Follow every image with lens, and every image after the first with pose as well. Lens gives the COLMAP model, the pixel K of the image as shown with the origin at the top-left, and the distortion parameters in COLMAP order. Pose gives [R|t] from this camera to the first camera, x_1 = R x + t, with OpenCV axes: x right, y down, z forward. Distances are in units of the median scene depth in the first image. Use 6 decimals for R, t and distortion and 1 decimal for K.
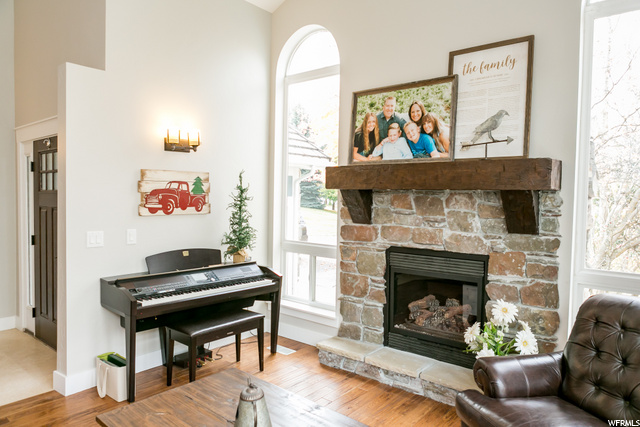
lens RADIAL K [[435.4, 0, 320.7], [0, 435.4, 211.1], [0, 0, 1]] dist [-0.013723, 0.003717]
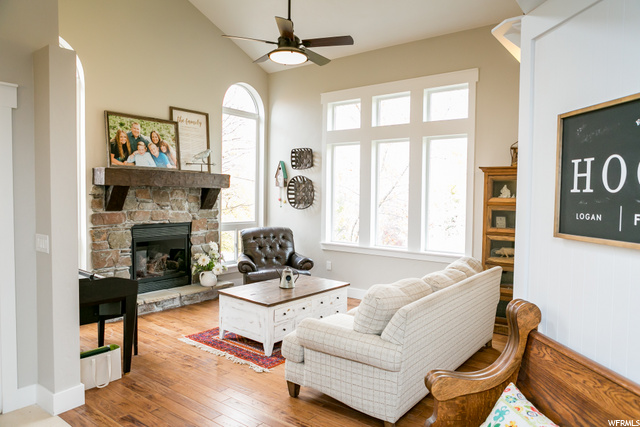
lens RADIAL K [[435.4, 0, 320.6], [0, 435.4, 214.5], [0, 0, 1]] dist [-0.013723, 0.003717]
pose [[-0.025382, -0.060816, 0.997826, -1.340904], [0.021265, 0.997889, 0.061361, -0.031113], [-0.999452, 0.022776, -0.024036, 0.425711]]
